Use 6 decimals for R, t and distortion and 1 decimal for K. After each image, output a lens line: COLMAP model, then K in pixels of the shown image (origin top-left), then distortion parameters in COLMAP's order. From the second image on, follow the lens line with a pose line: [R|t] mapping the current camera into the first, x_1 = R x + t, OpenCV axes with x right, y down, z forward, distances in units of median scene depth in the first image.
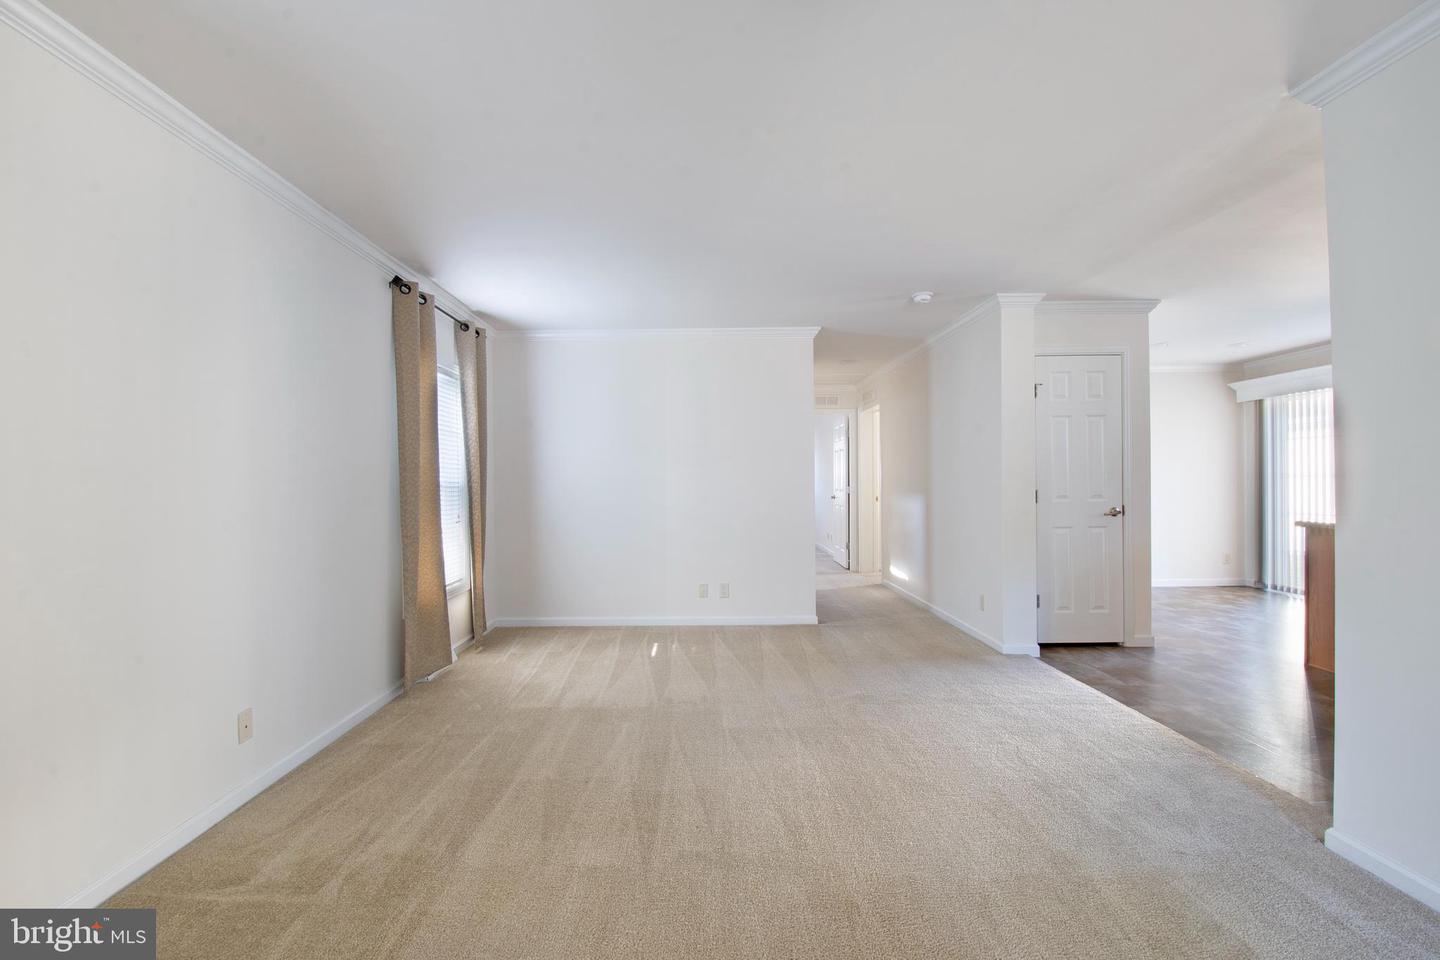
lens RADIAL K [[627.4, 0, 719.1], [0, 627.4, 482.0], [0, 0, 1]] dist [-0.025311, -0.001244]
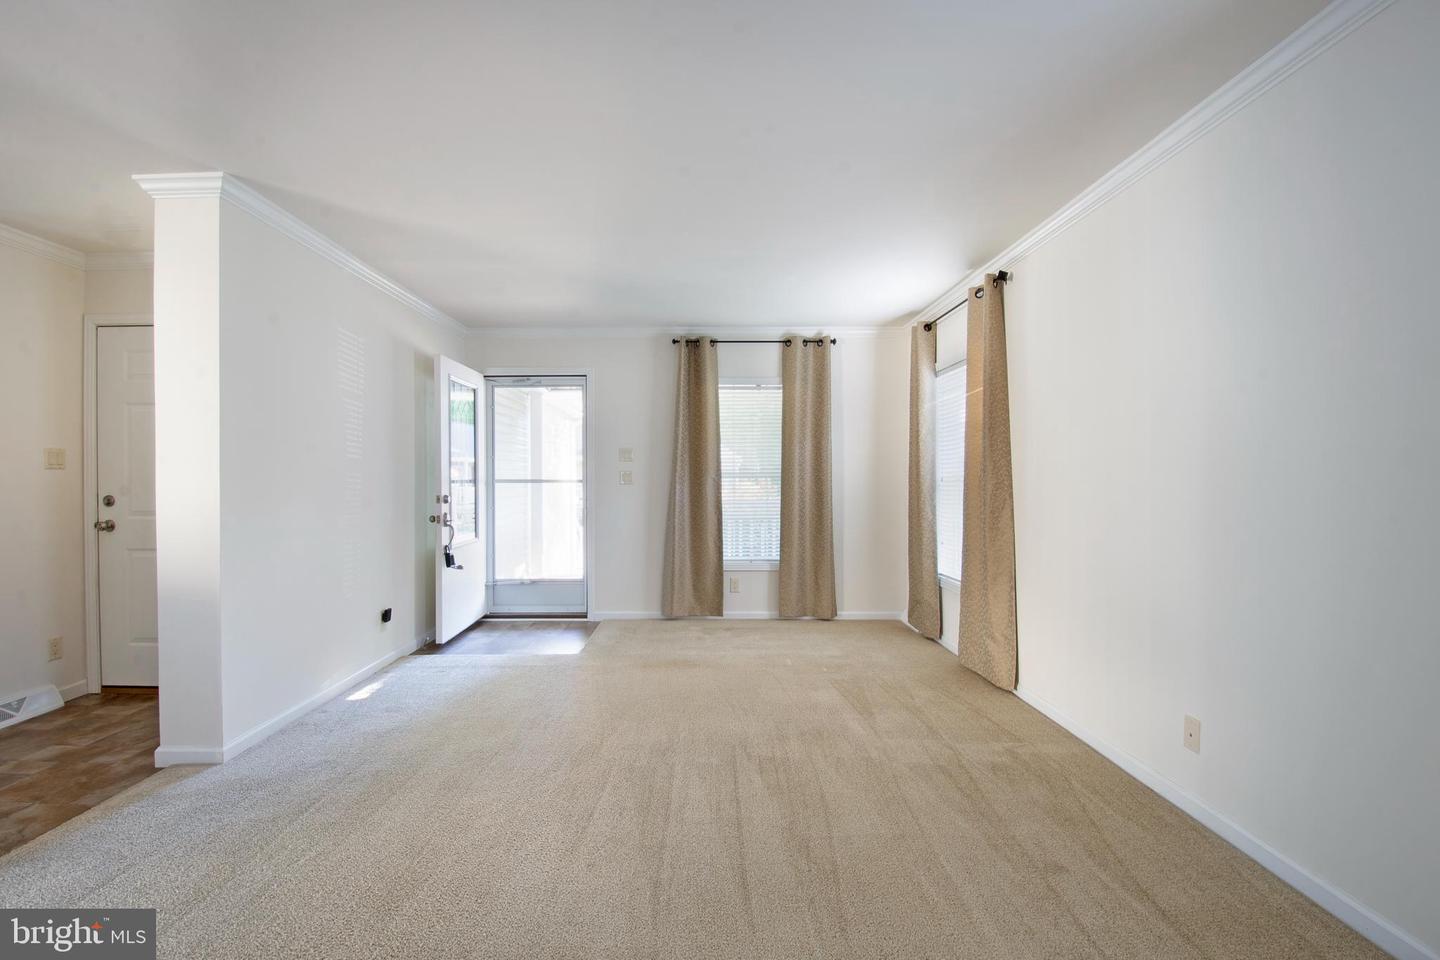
lens RADIAL K [[627.4, 0, 720.5], [0, 627.4, 480.9], [0, 0, 1]] dist [-0.025311, -0.001244]
pose [[-0.999909, 0.013211, -0.002827, -0.060198], [0.013201, 0.999906, 0.003610, 0.001163], [0.002874, 0.003572, -0.999989, 1.899001]]
